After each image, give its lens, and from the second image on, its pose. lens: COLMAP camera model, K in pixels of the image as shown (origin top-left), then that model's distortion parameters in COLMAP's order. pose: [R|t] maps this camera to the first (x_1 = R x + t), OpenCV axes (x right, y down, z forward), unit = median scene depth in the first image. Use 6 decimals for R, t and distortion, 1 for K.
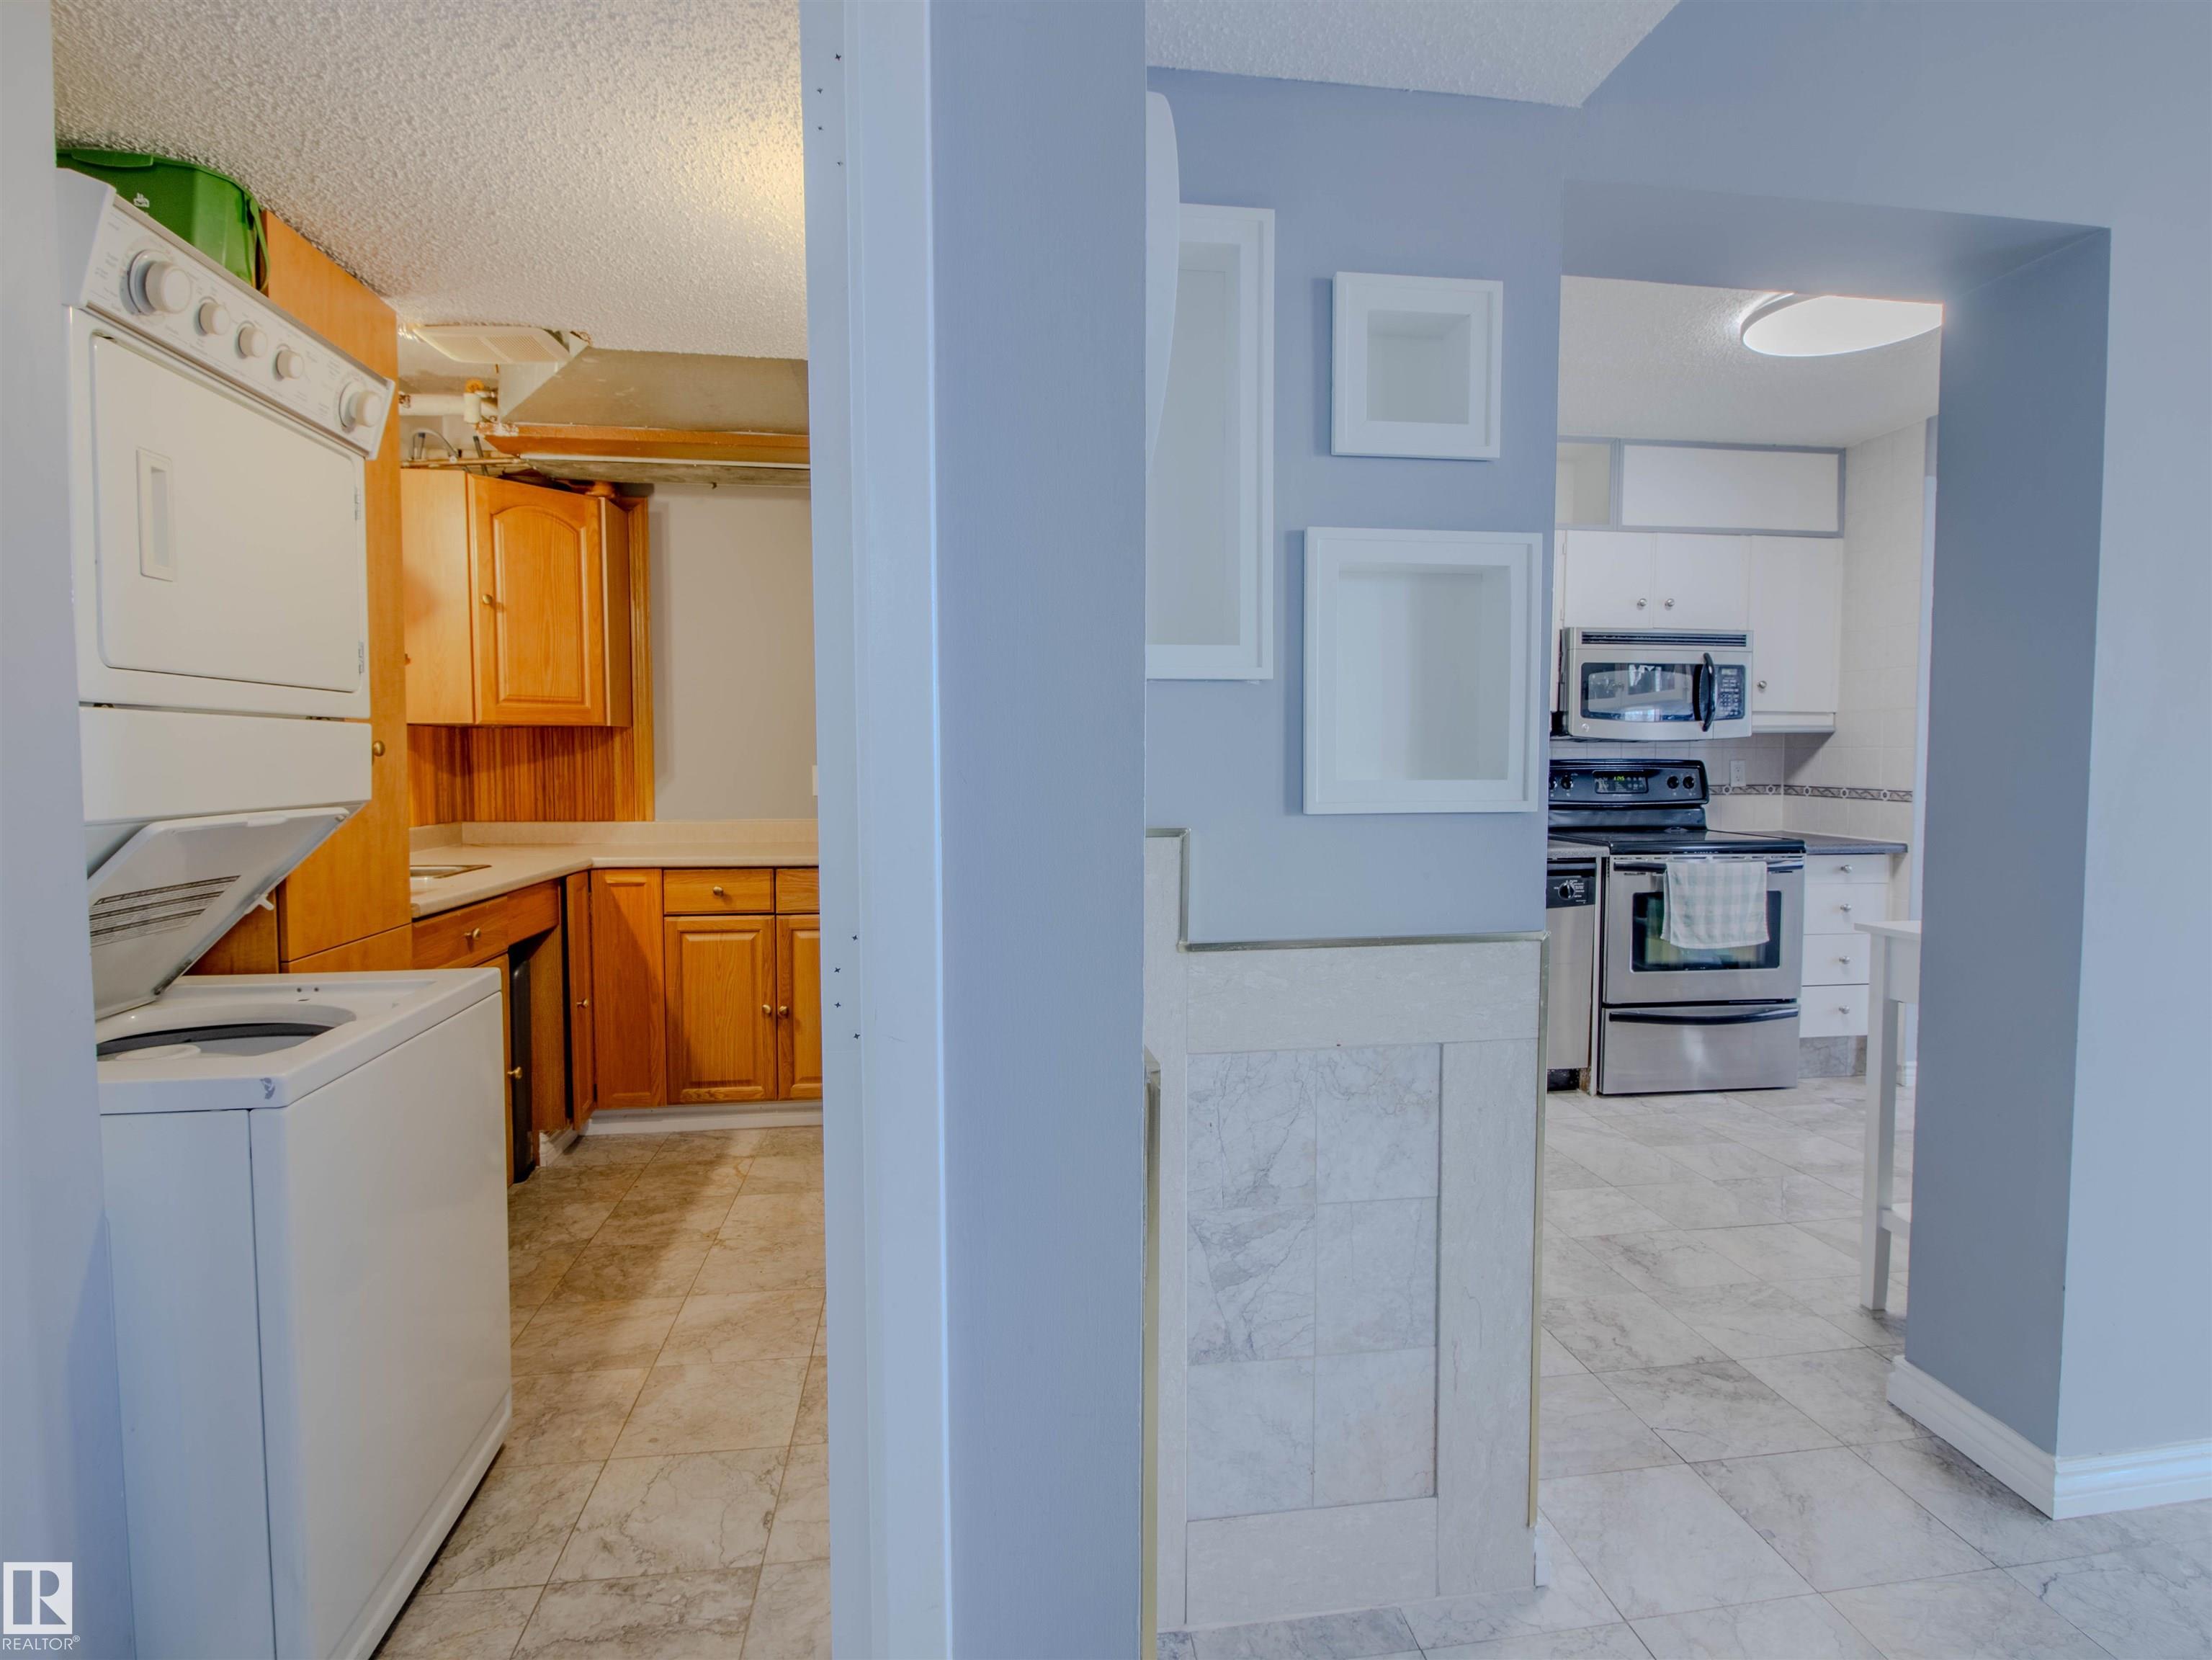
lens RADIAL K [[1090.7, 0, 1108.8], [0, 1090.7, 813.8], [0, 0, 1]] dist [0.002517, 0.000173]
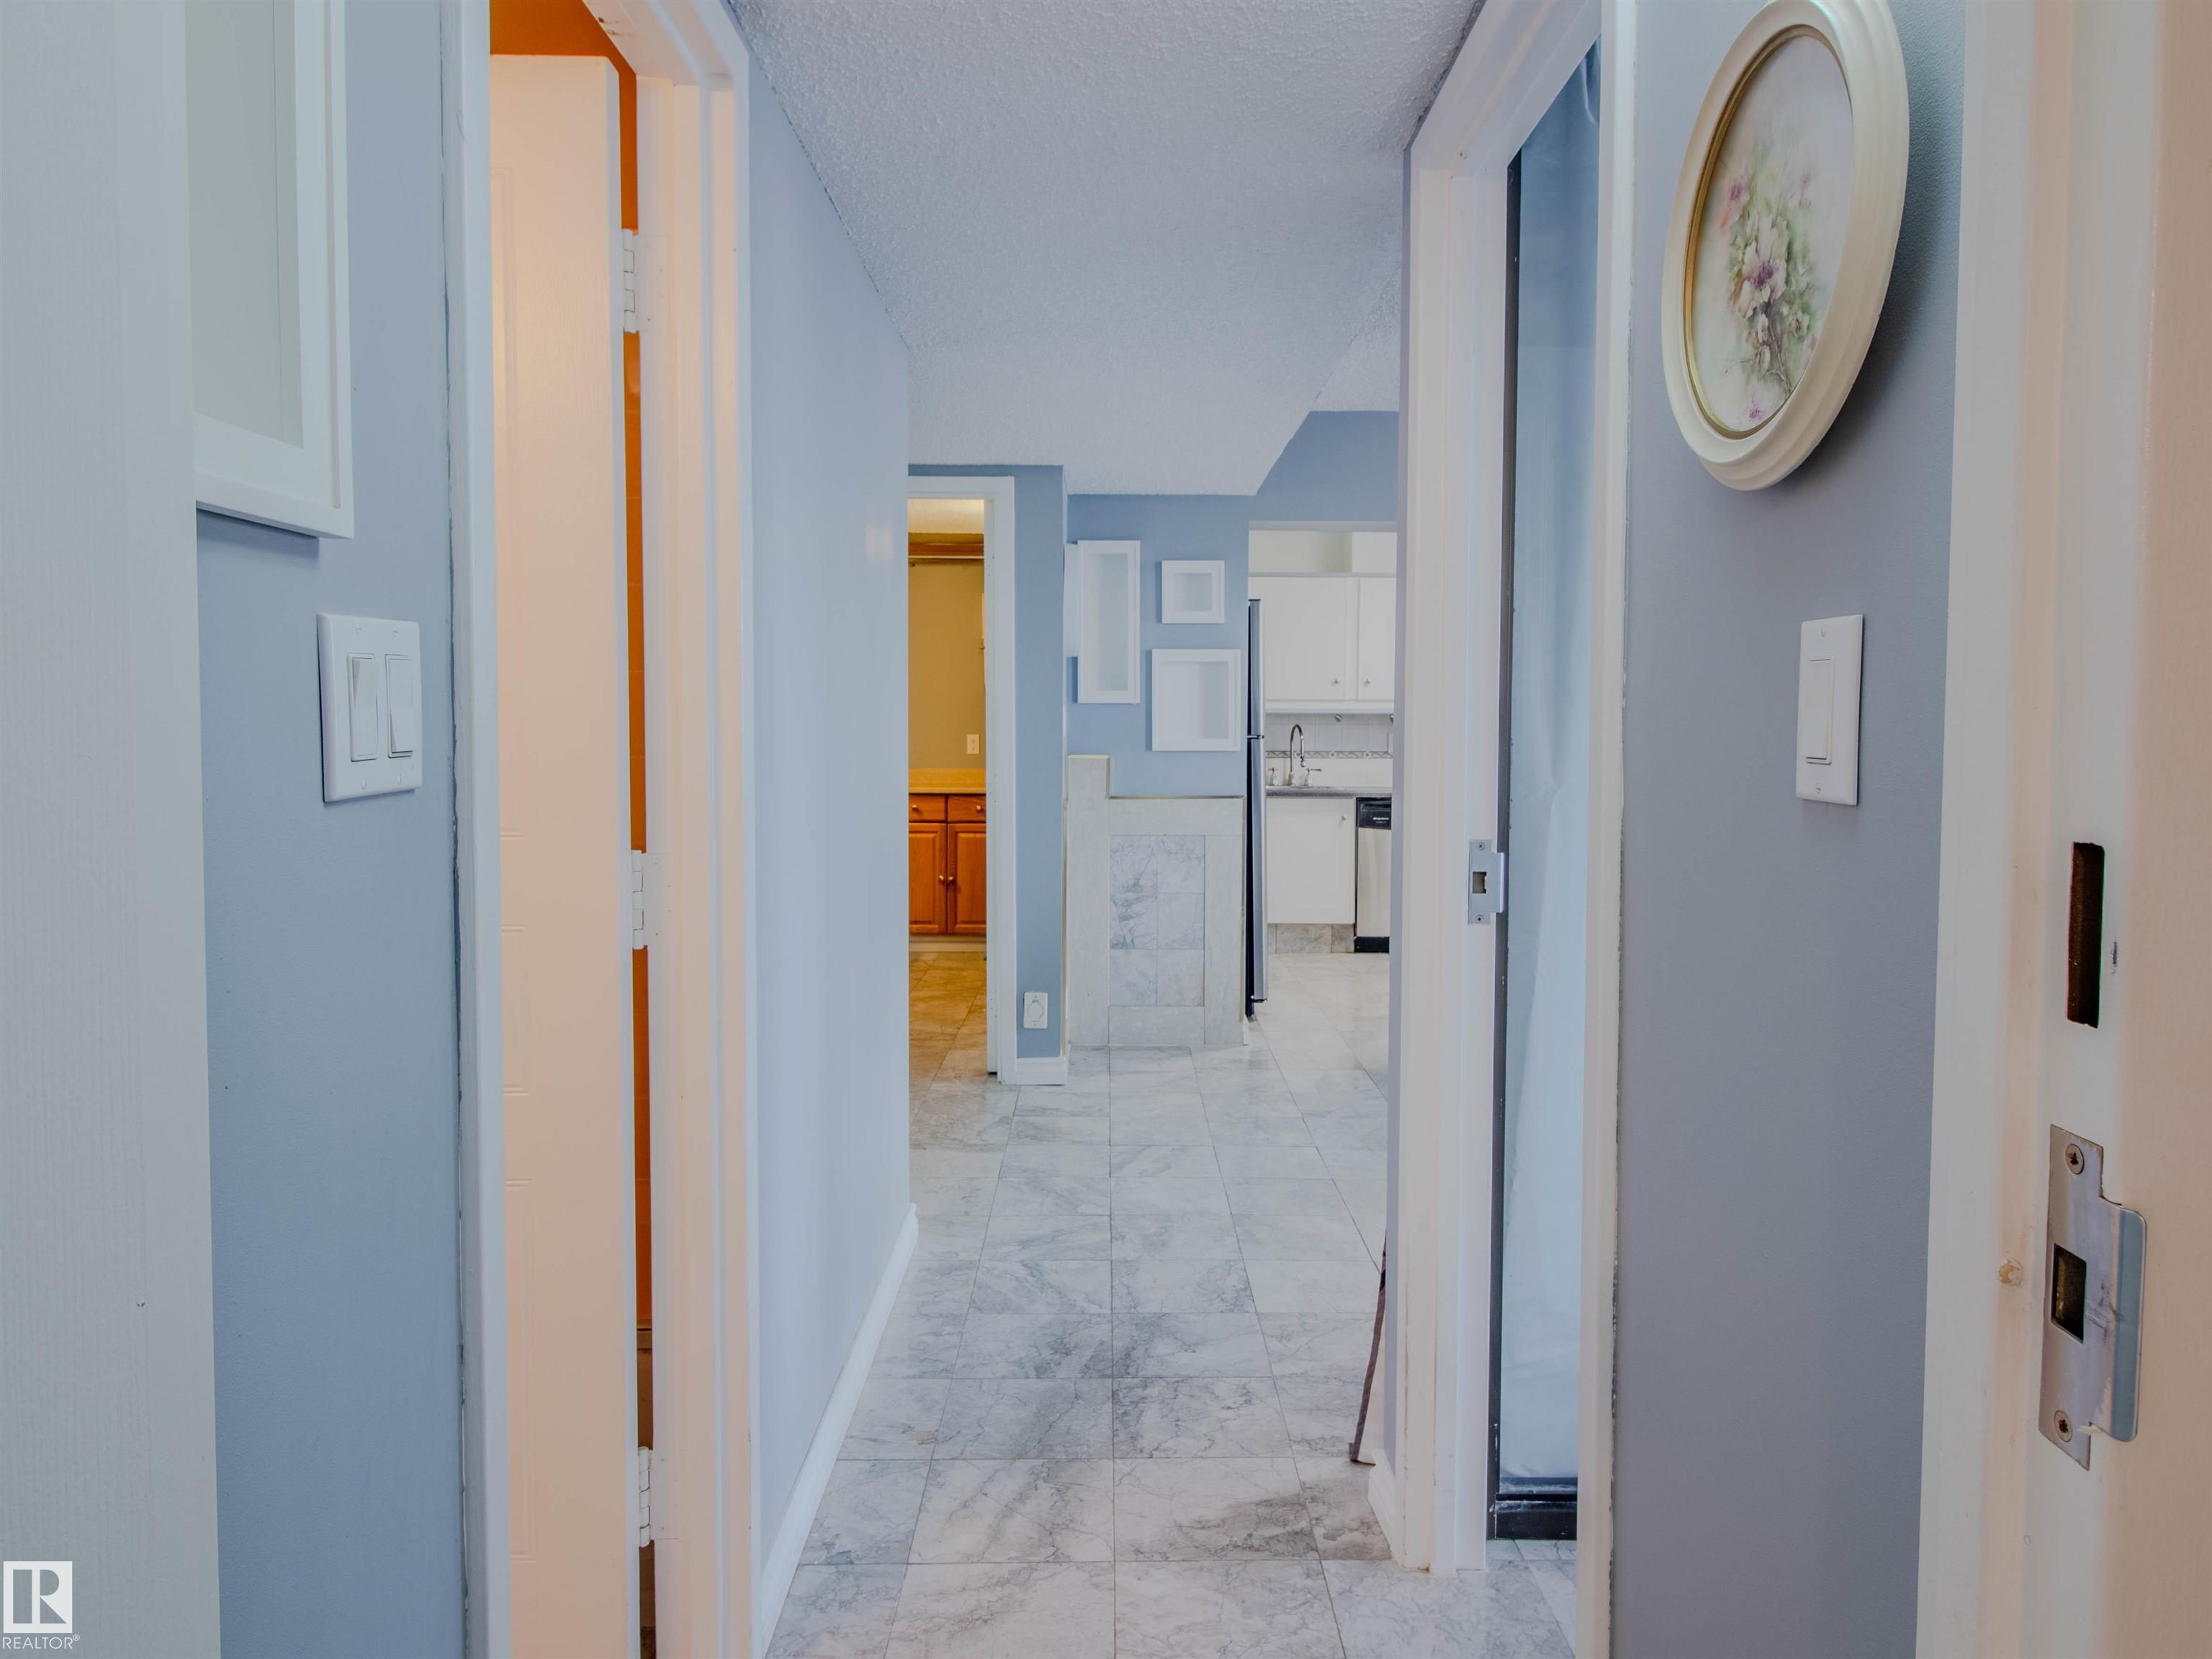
lens RADIAL K [[1585.4, 0, 1105.2], [0, 1585.4, 820.7], [0, 0, 1]] dist [-0.000135, 0.000271]
pose [[0.987763, 0.012613, -0.155452, 0.313813], [-0.011406, 0.999898, 0.008653, 0.065641], [0.155545, -0.006774, 0.987806, -1.371393]]
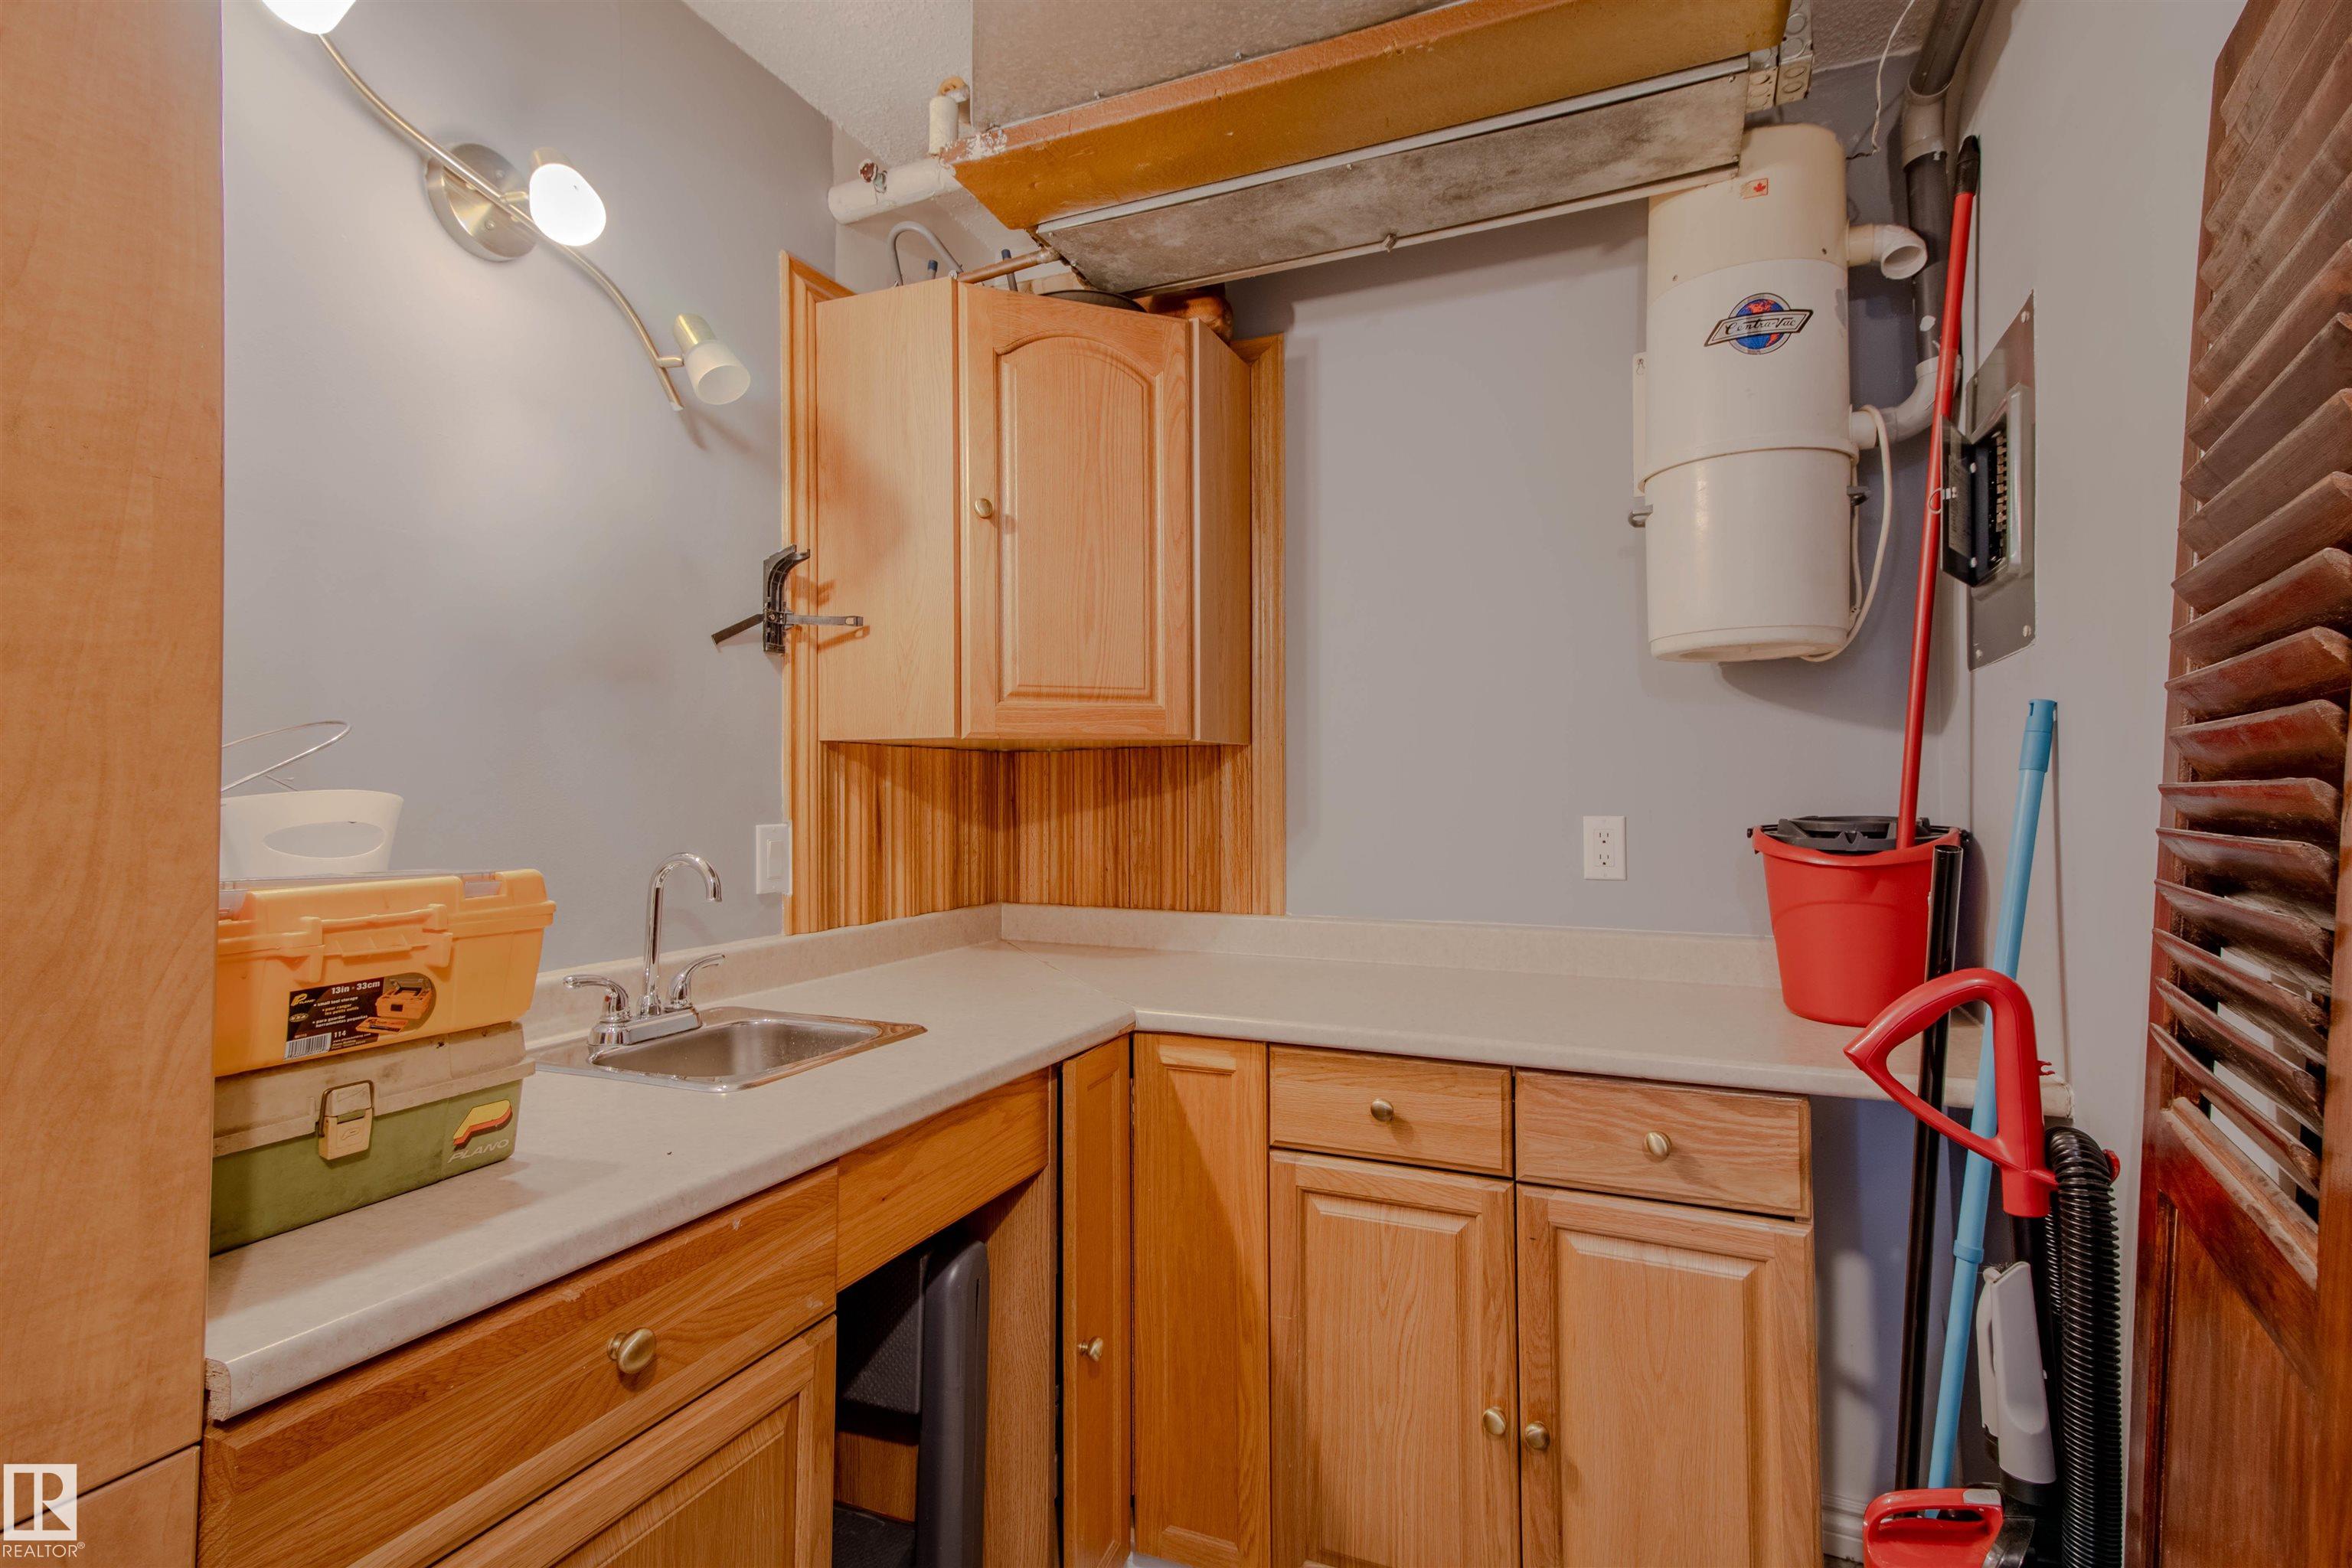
lens RADIAL K [[1159.2, 0, 1176.3], [0, 1159.2, 768.6], [0, 0, 1]] dist [0.048808, -0.000004]
pose [[0.847819, -0.013072, -0.530124, -0.177890], [-0.024794, 0.997626, -0.064253, -0.032322], [0.529706, 0.067619, 0.845482, 0.549697]]
